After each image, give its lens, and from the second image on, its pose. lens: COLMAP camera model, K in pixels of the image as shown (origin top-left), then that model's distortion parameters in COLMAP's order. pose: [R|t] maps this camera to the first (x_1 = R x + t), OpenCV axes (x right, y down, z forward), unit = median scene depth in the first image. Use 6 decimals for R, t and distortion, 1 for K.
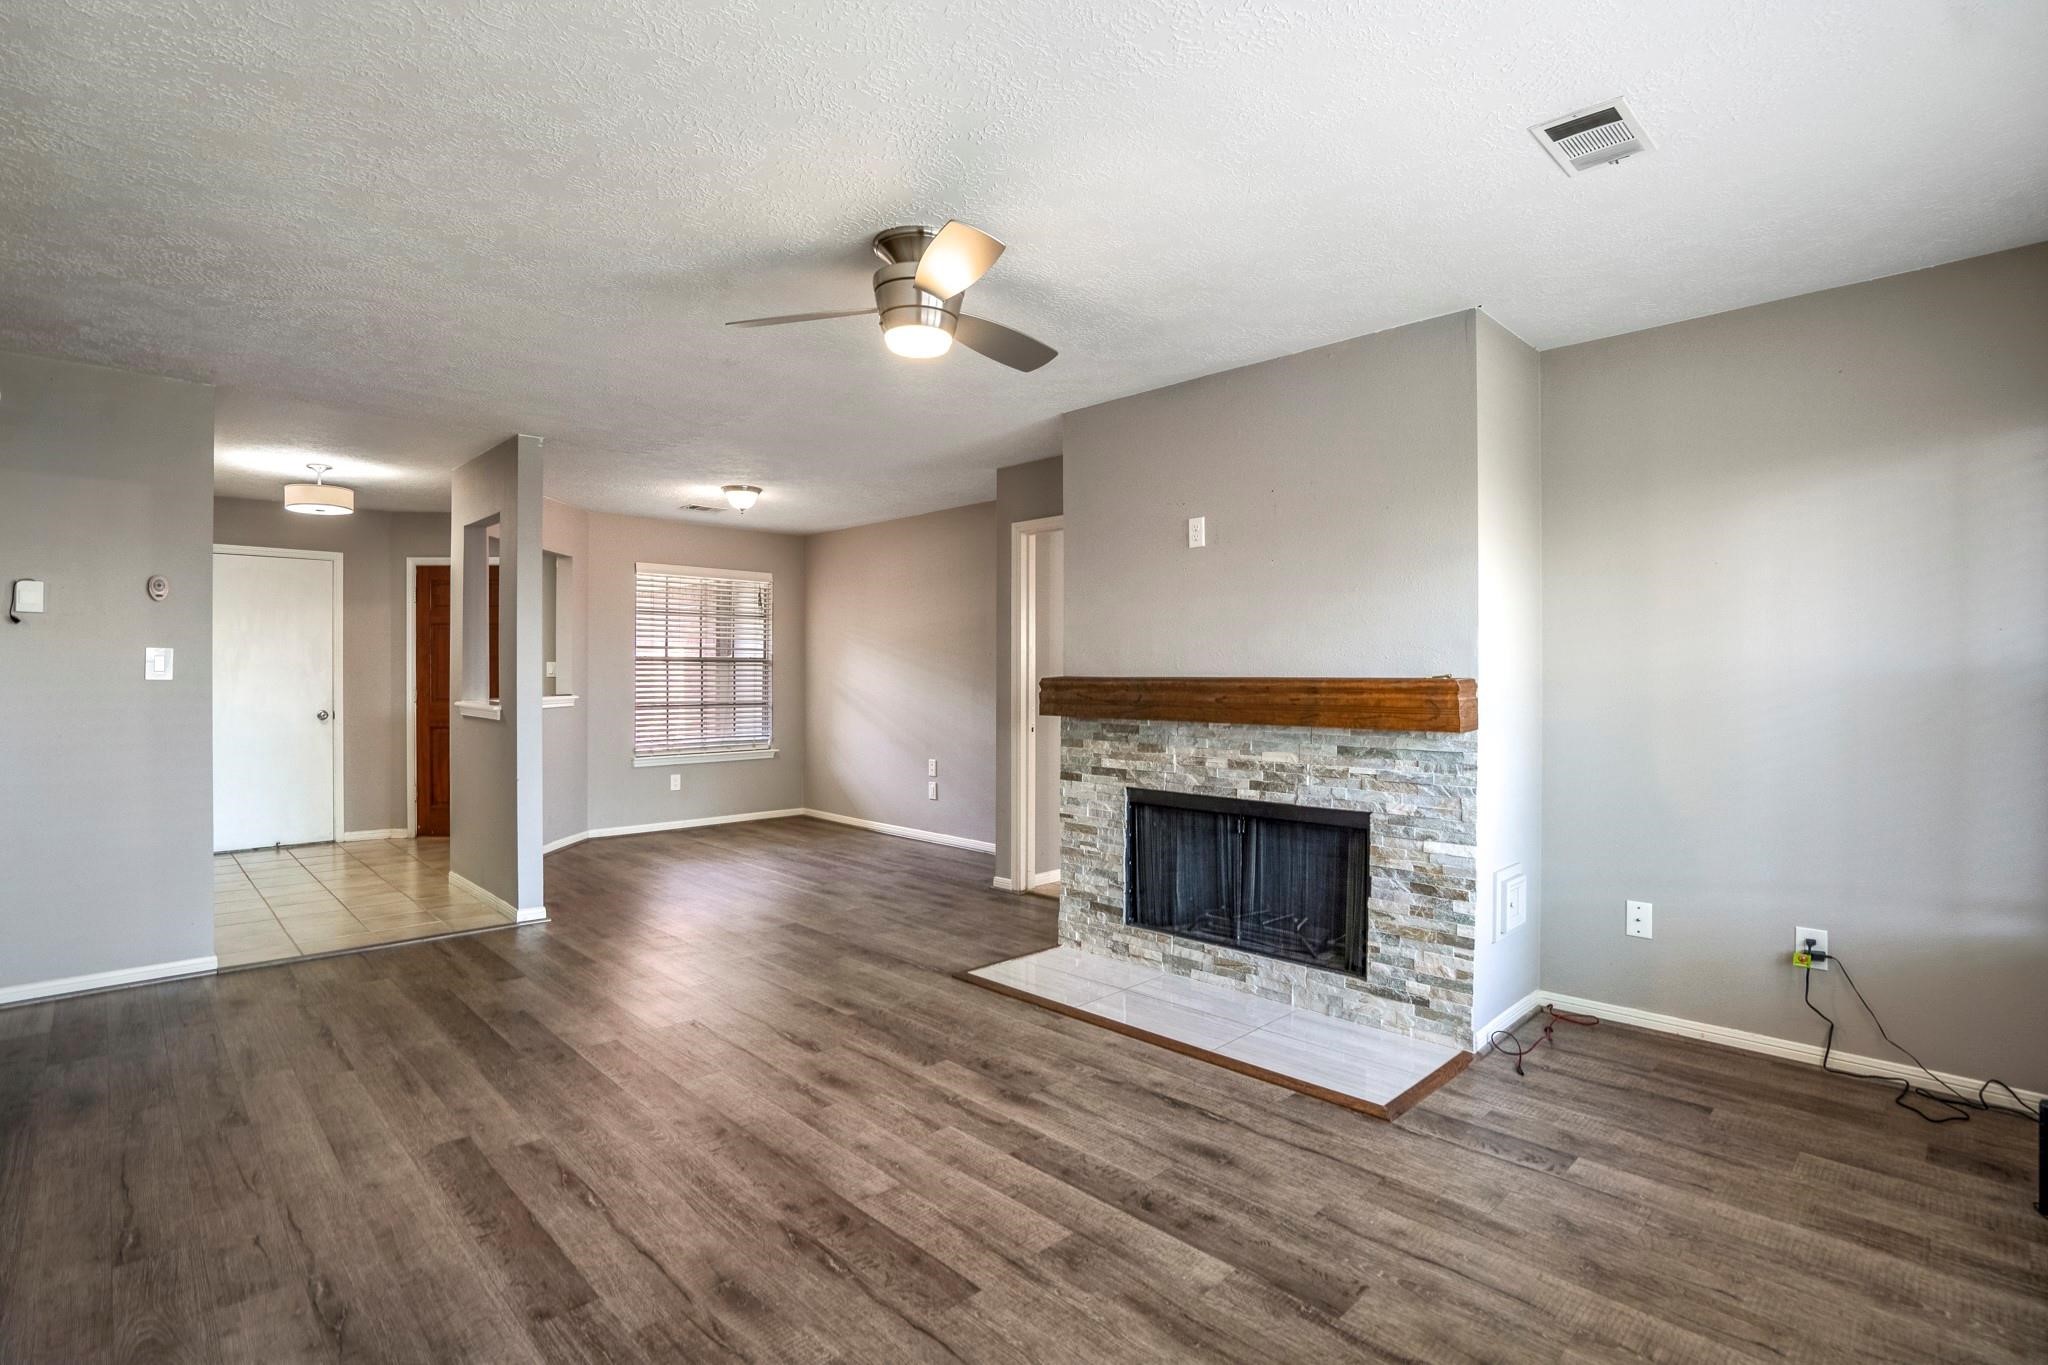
lens RADIAL K [[962.0, 0, 1013.9], [0, 962.0, 679.1], [0, 0, 1]] dist [-0.051644, 0.017043]
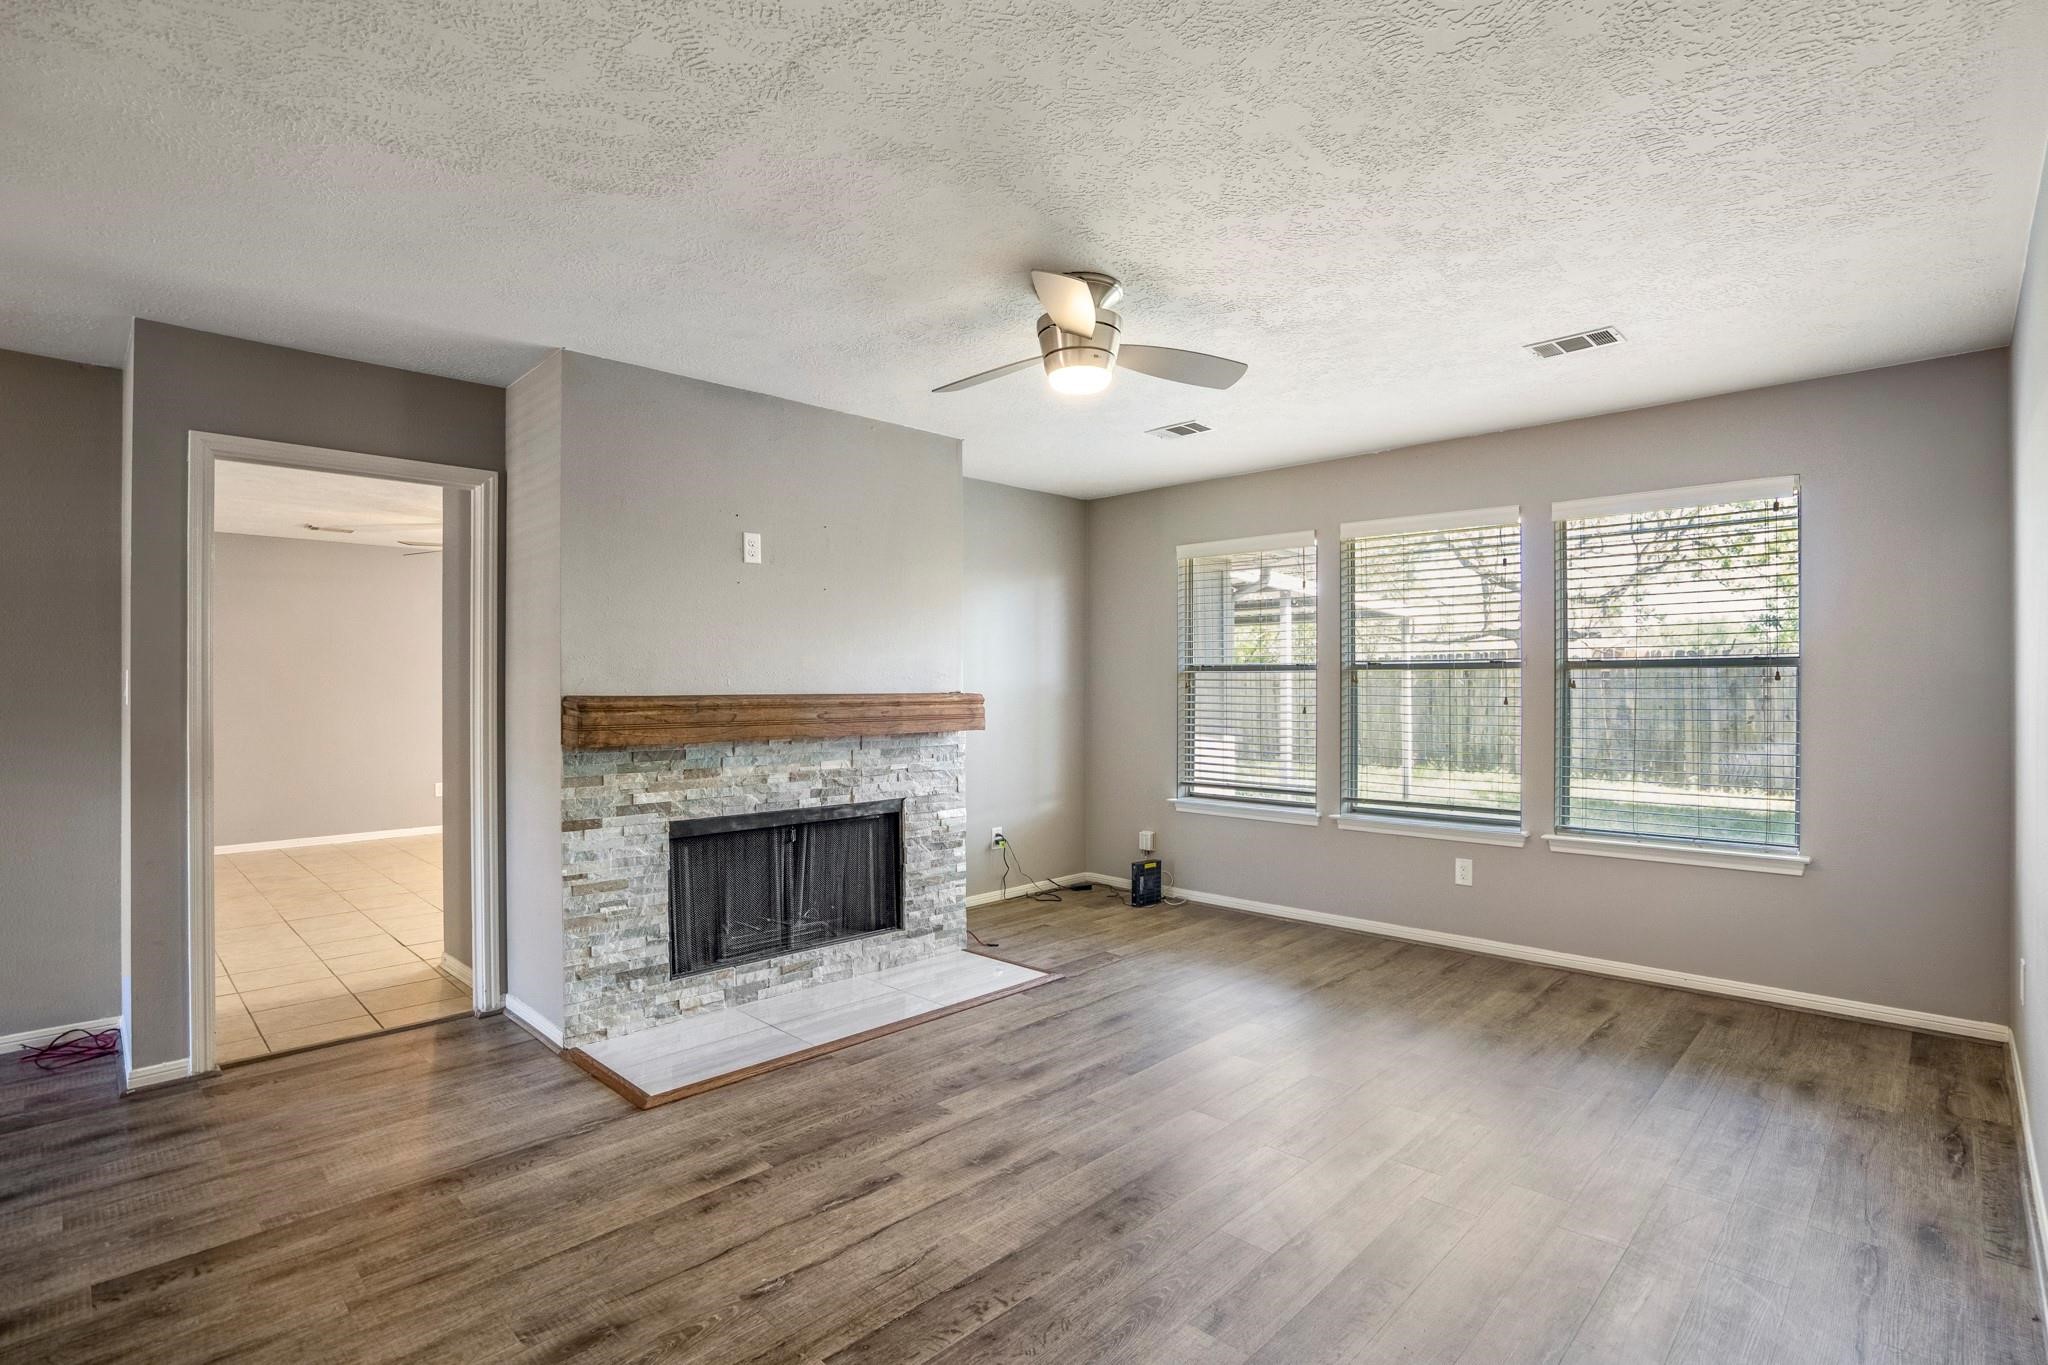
lens RADIAL K [[962.0, 0, 1035.9], [0, 962.0, 688.7], [0, 0, 1]] dist [-0.051644, 0.017043]
pose [[-0.029899, 0.002596, 0.999550, -0.864016], [0.006584, 0.999975, -0.002400, -0.004121], [-0.999531, 0.006509, -0.029916, 0.796072]]
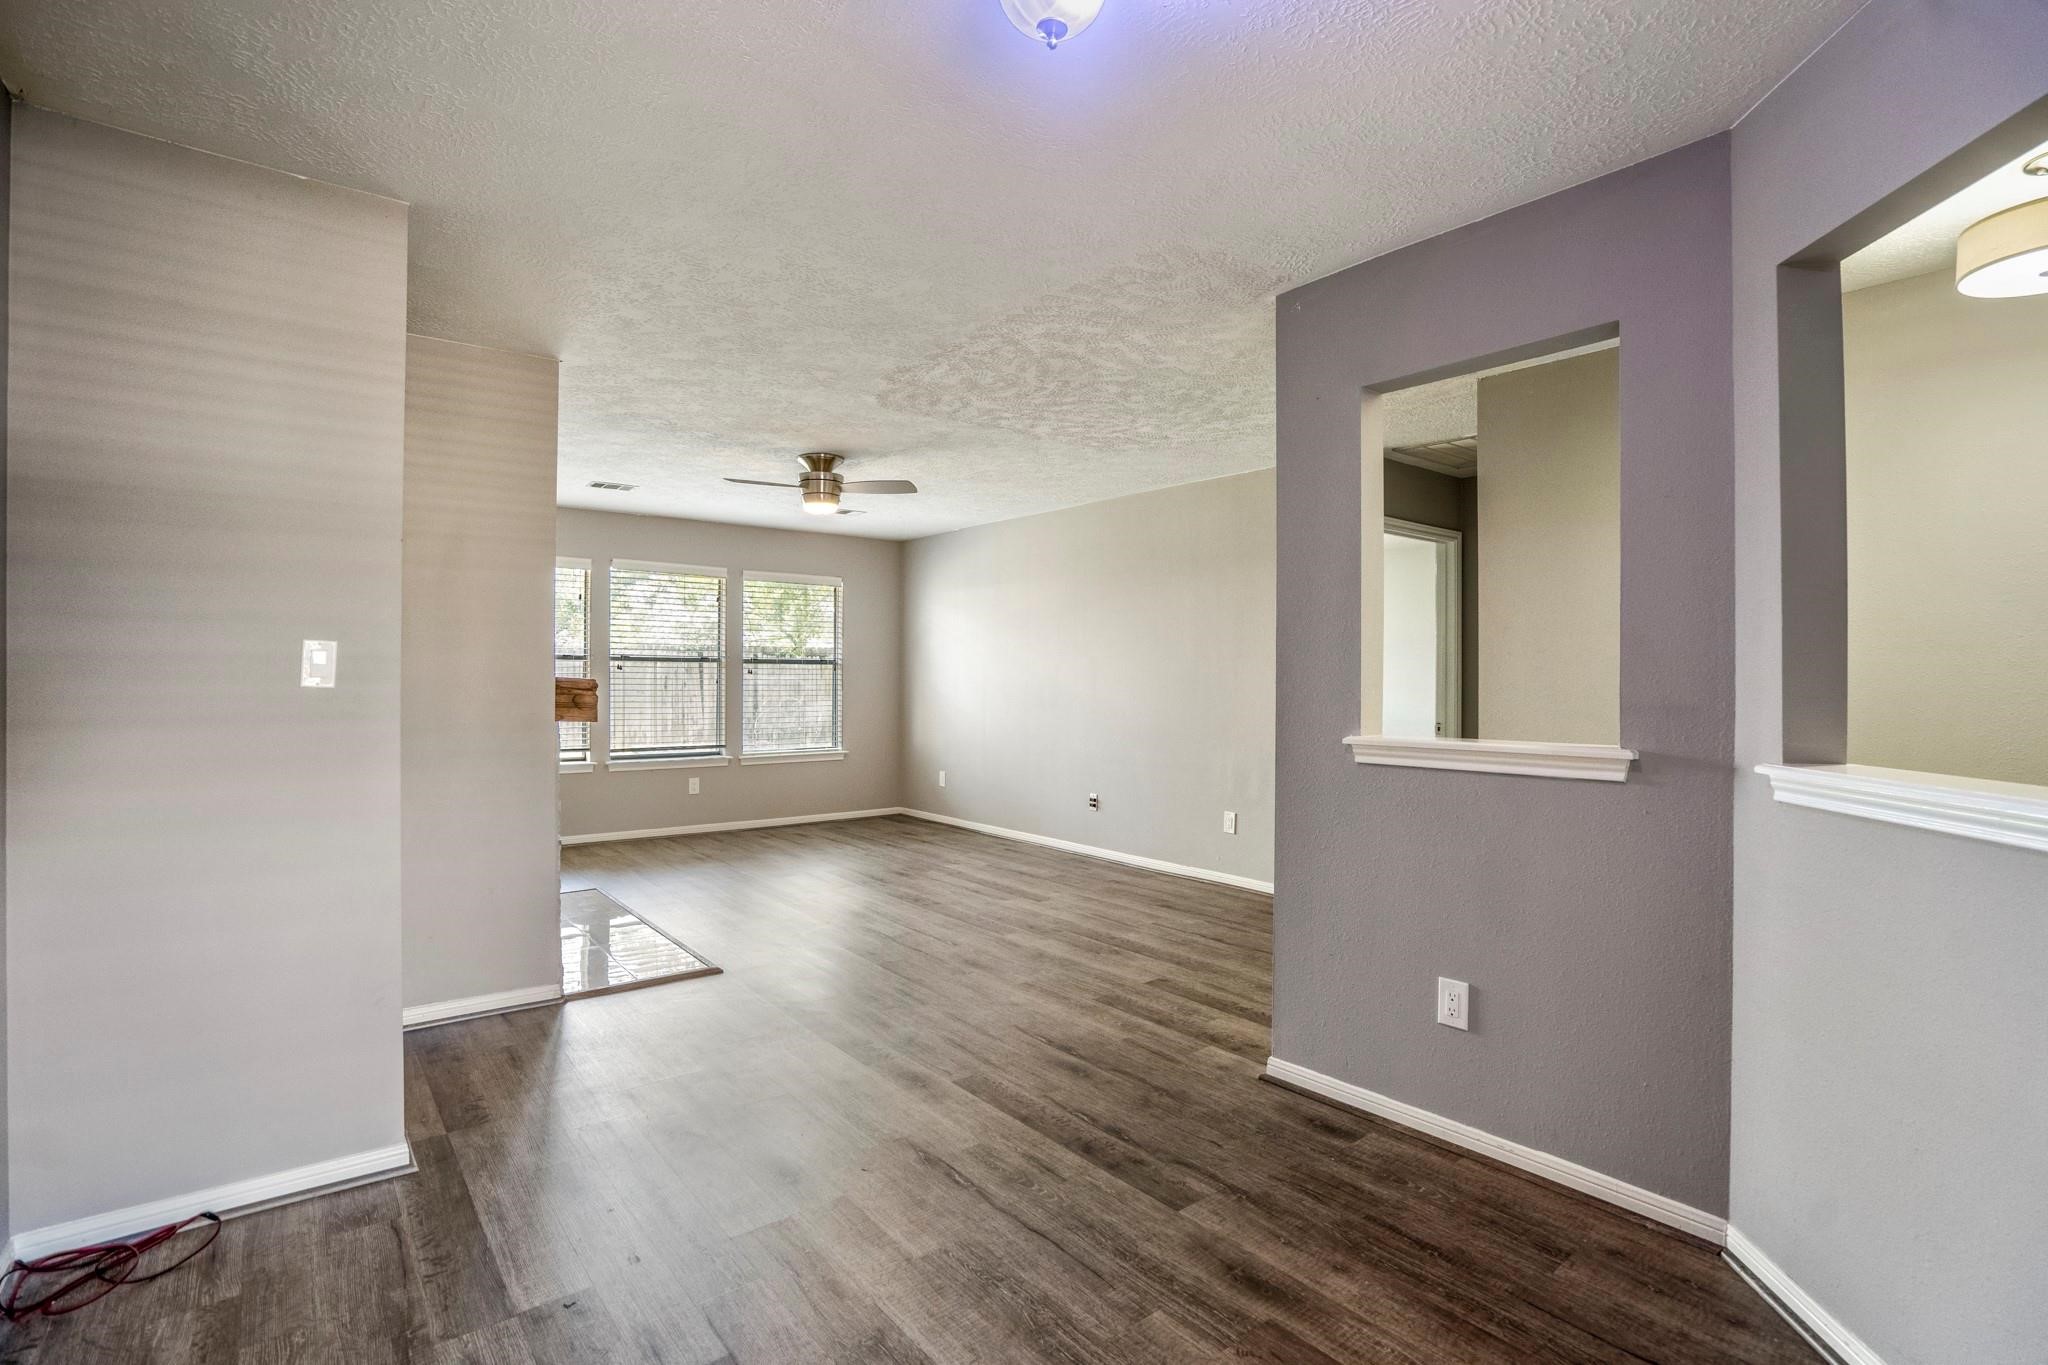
lens RADIAL K [[962.0, 0, 1003.8], [0, 962.0, 682.3], [0, 0, 1]] dist [-0.051644, 0.017043]
pose [[-0.993290, -0.005339, 0.115524, -0.522287], [-0.004257, 0.999945, 0.009608, -0.008210], [-0.115569, 0.009052, -0.993258, 2.161352]]
